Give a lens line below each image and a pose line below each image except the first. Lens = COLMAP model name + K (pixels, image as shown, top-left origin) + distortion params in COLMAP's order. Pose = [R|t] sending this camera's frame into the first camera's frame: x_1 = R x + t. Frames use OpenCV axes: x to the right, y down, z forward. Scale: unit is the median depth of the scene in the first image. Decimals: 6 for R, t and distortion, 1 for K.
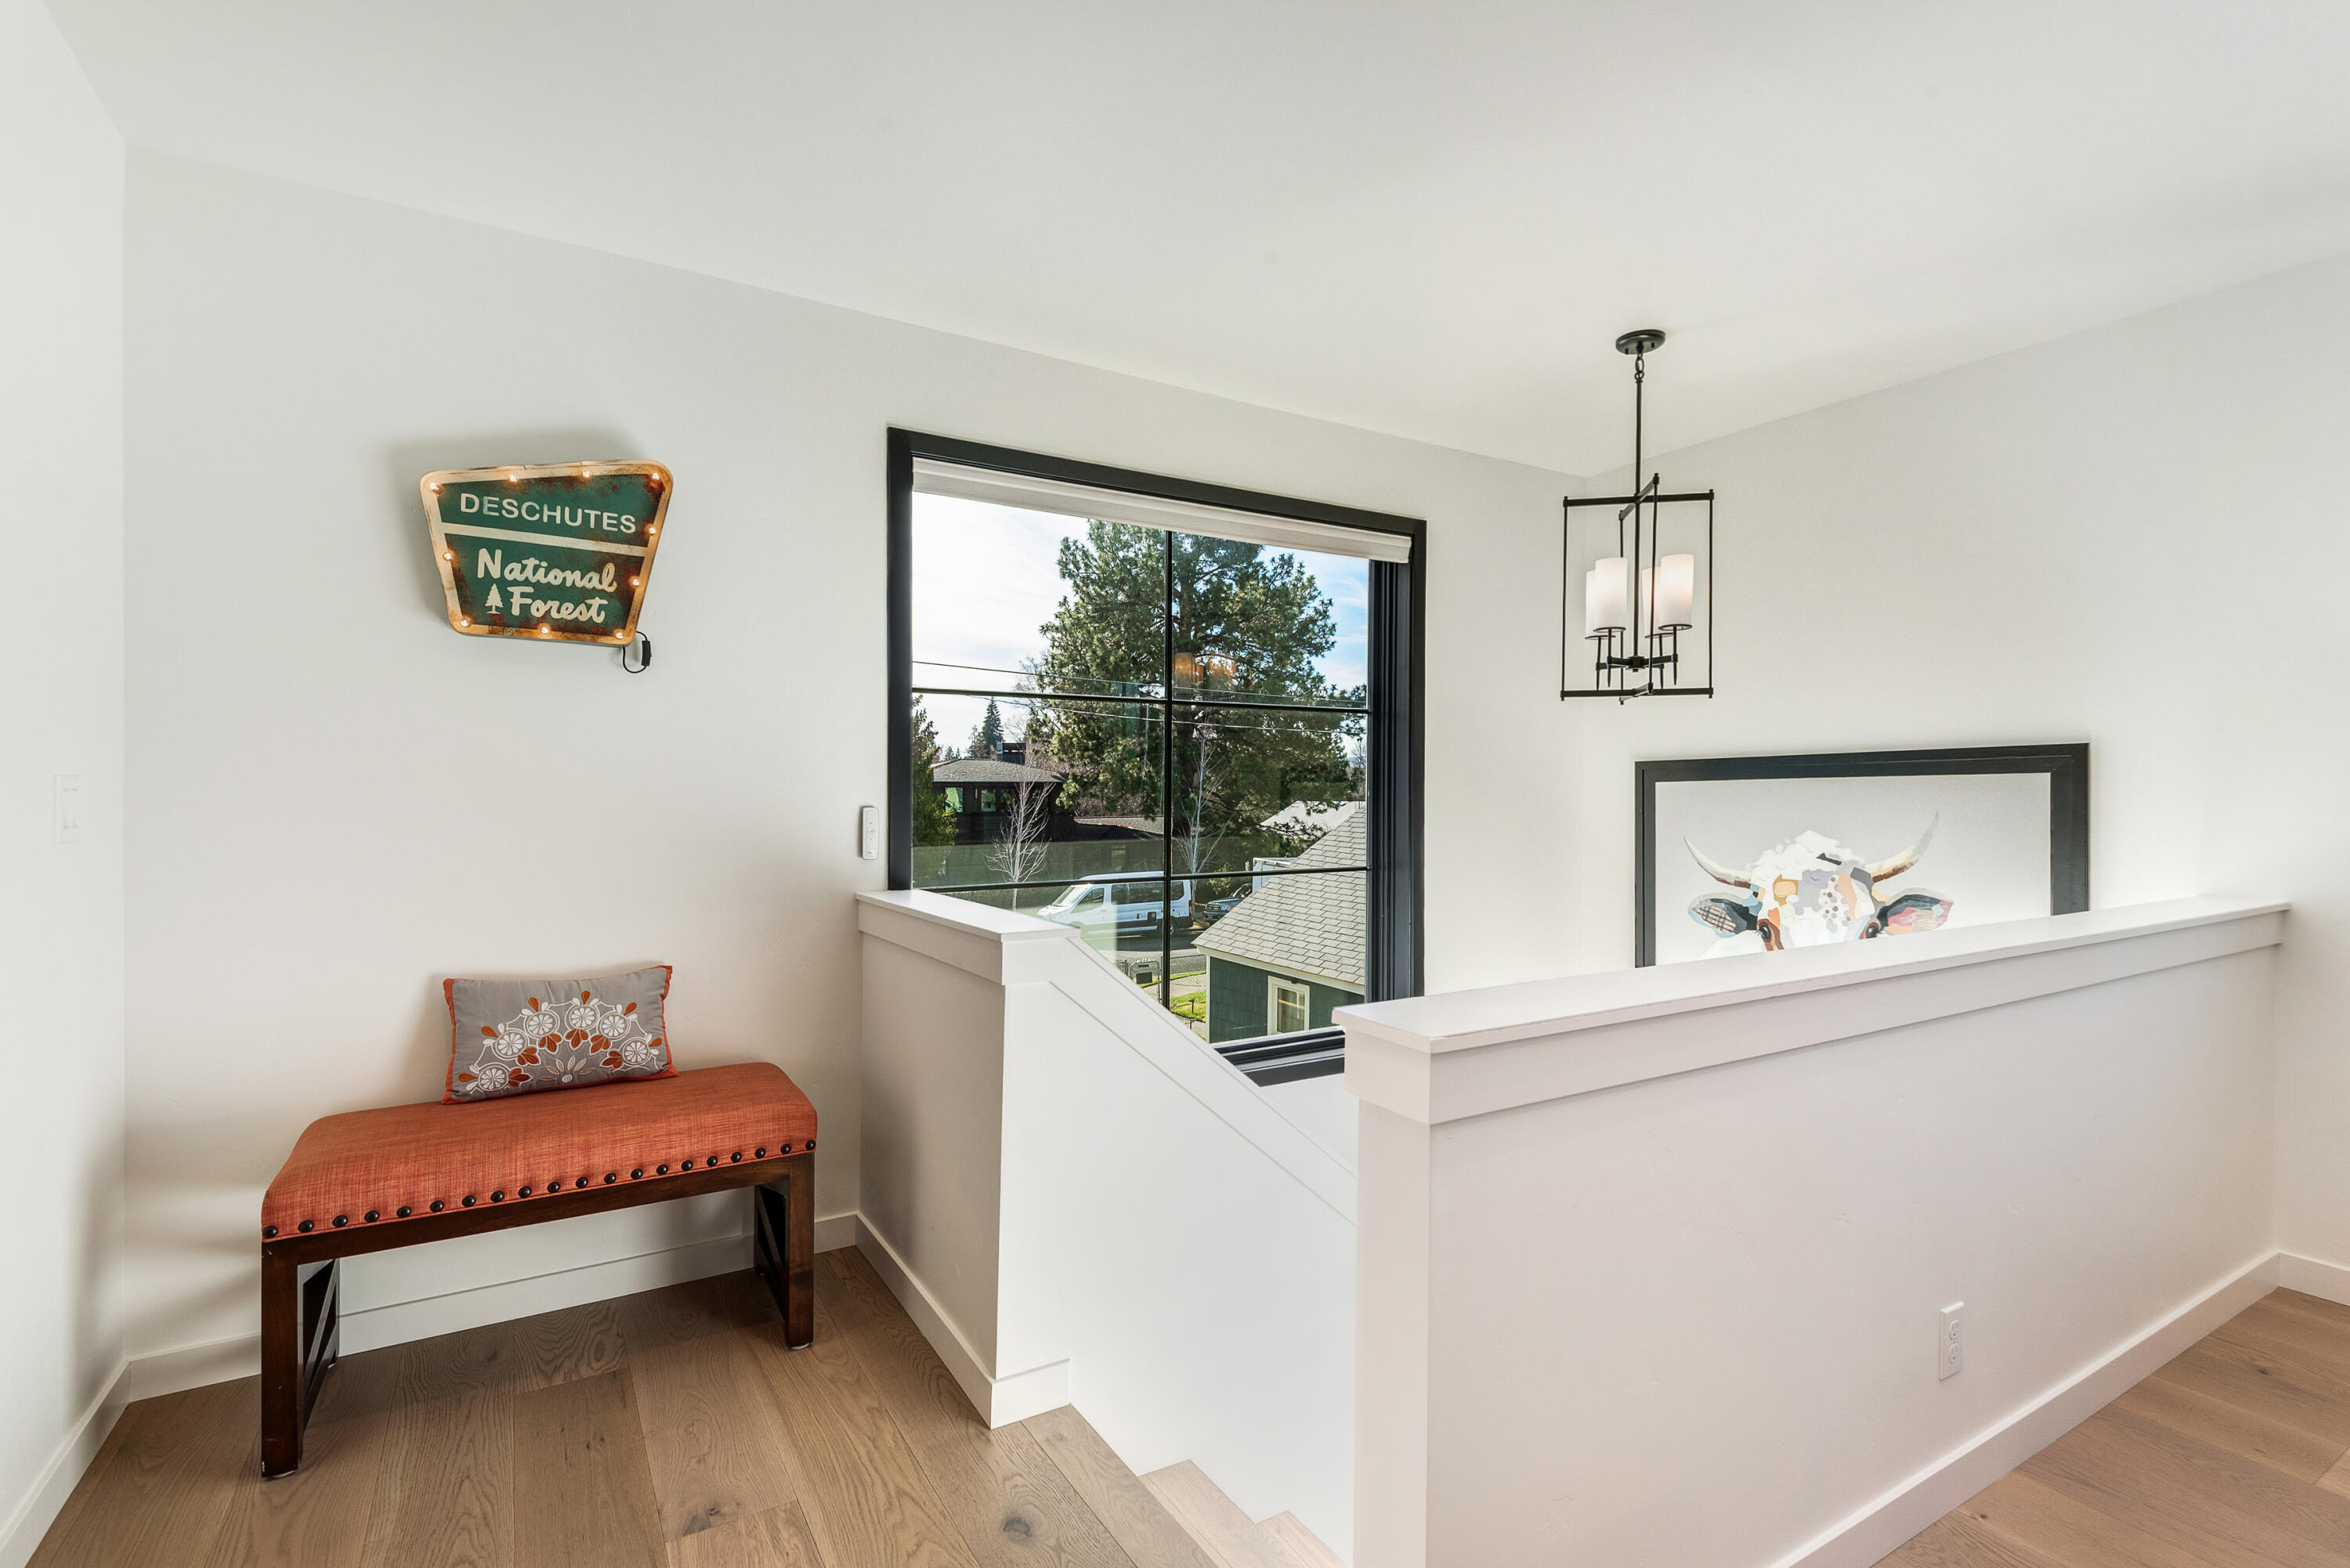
lens RADIAL K [[1078.3, 0, 1170.2], [0, 1078.3, 834.7], [0, 0, 1]] dist [0.004494, -0.003687]
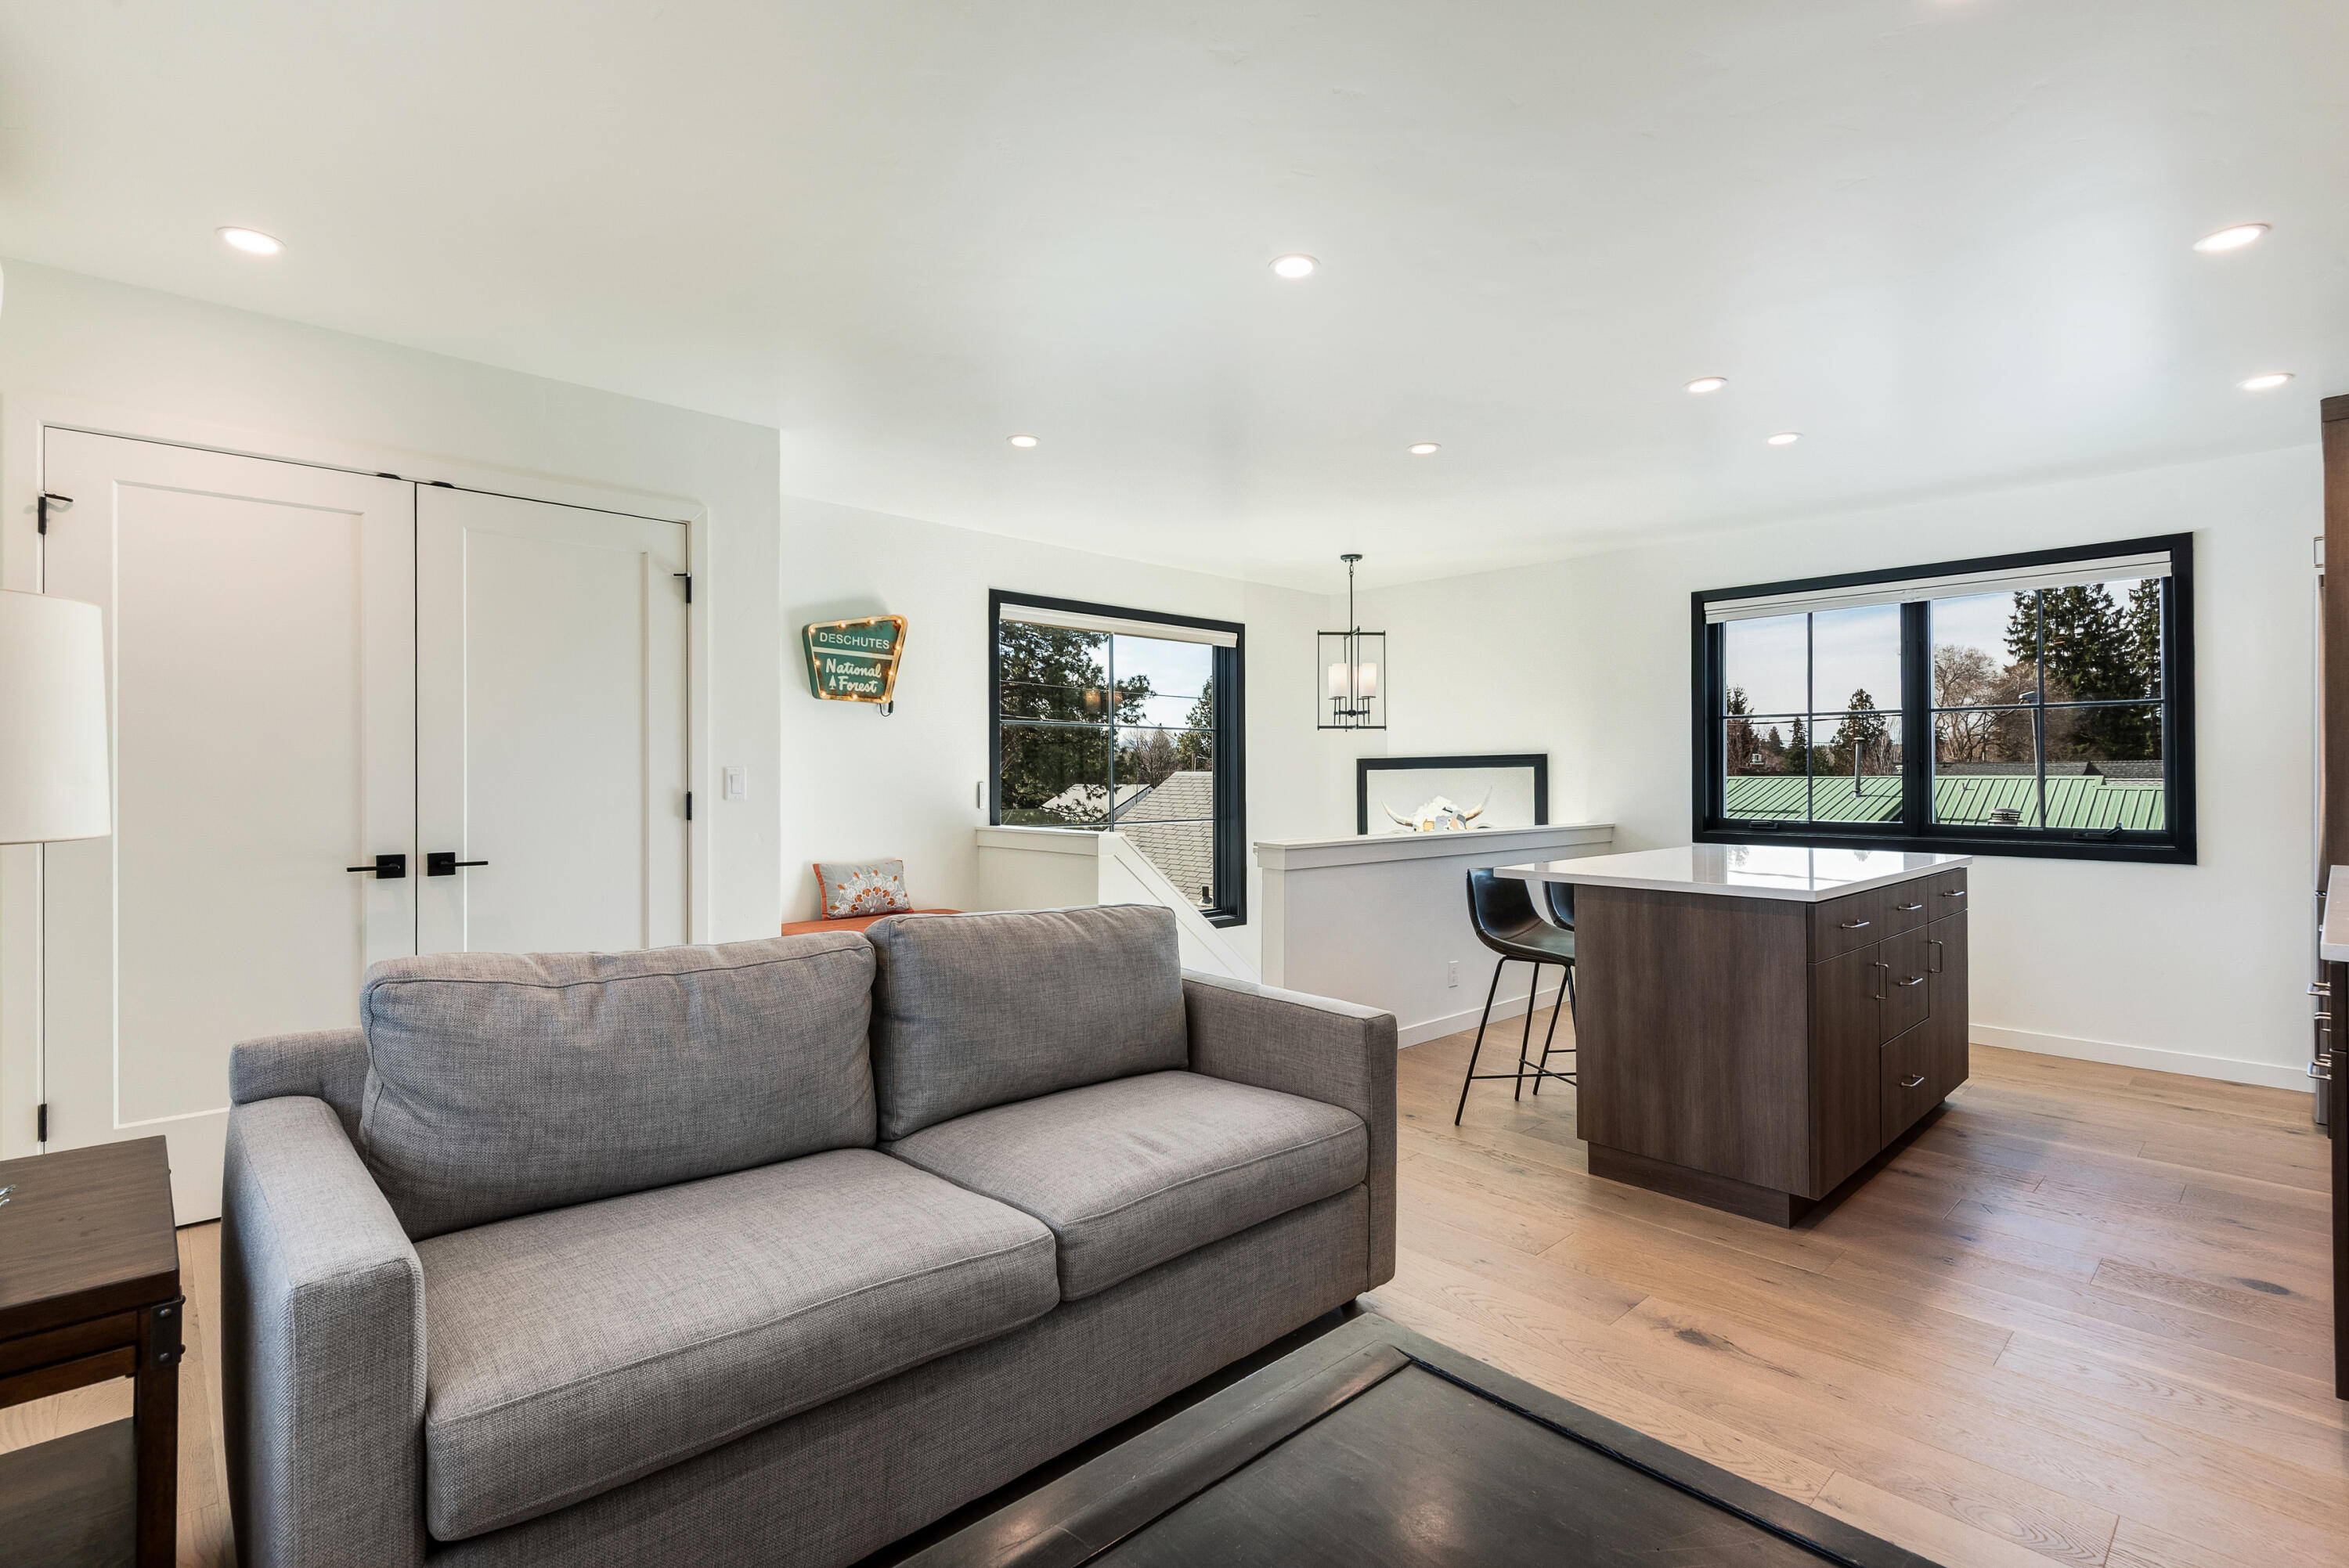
lens RADIAL K [[1077.8, 0, 1162.2], [0, 1077.8, 778.4], [0, 0, 1]] dist [0.004494, -0.003687]
pose [[0.978926, 0.001042, 0.204211, -0.351680], [0.006595, 0.999304, -0.036714, 0.040039], [-0.204107, 0.037287, 0.978238, -0.959421]]
